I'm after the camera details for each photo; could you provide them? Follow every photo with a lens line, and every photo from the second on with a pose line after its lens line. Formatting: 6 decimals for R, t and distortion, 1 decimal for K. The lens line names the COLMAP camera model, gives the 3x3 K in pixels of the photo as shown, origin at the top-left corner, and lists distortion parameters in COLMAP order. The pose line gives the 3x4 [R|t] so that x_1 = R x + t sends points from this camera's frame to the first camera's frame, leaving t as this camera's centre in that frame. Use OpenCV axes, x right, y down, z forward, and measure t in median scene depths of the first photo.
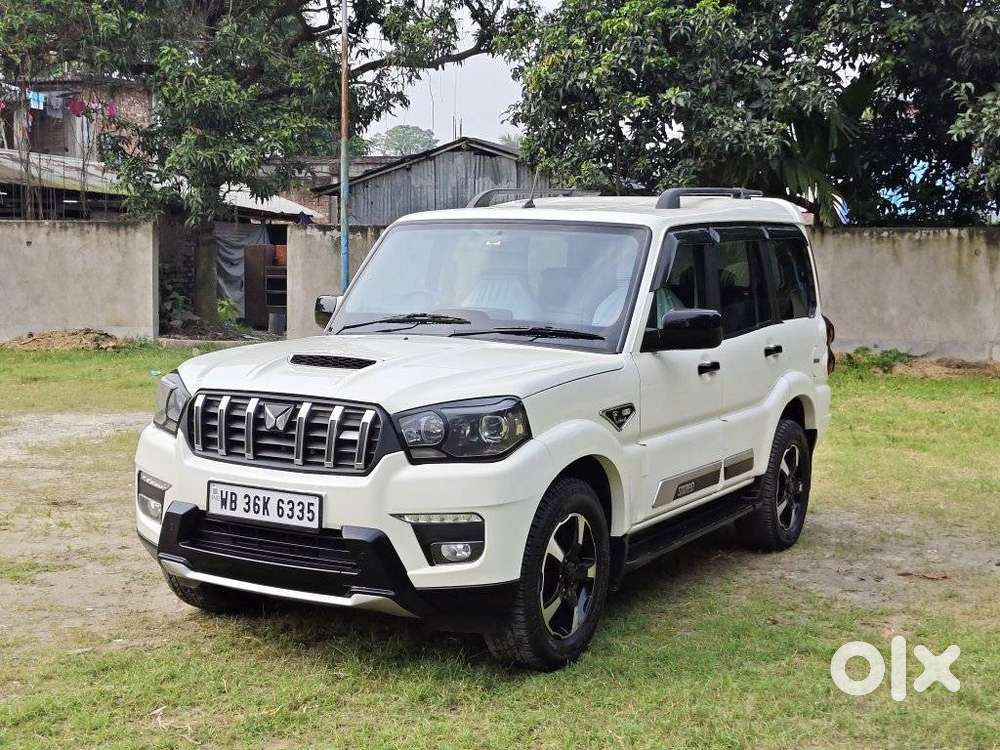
lens RADIAL K [[1545.2, 0, 452.2], [0, 1545.2, 376.9], [0, 0, 1]] dist [0.116550, -0.189799]
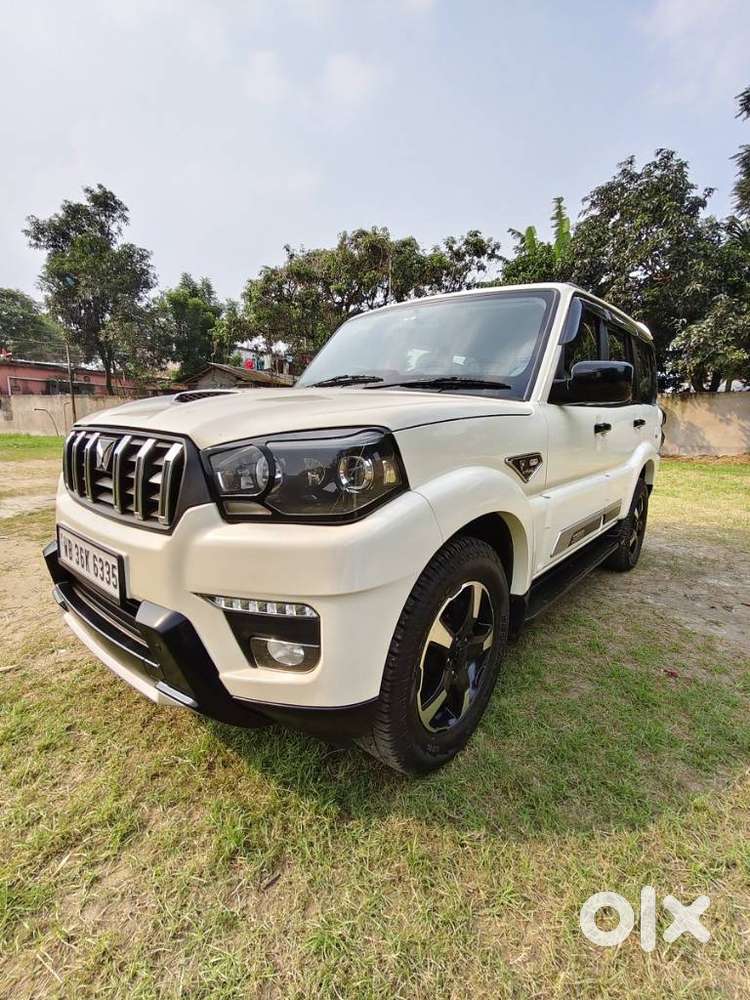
lens RADIAL K [[468.6, 0, 360.6], [0, 468.6, 494.2], [0, 0, 1]] dist [0.000952, -0.000129]
pose [[0.983931, 0.032762, -0.175516, 0.064088], [-0.020987, 0.997428, 0.068532, 0.026231], [0.177310, -0.063747, 0.982088, 0.745230]]
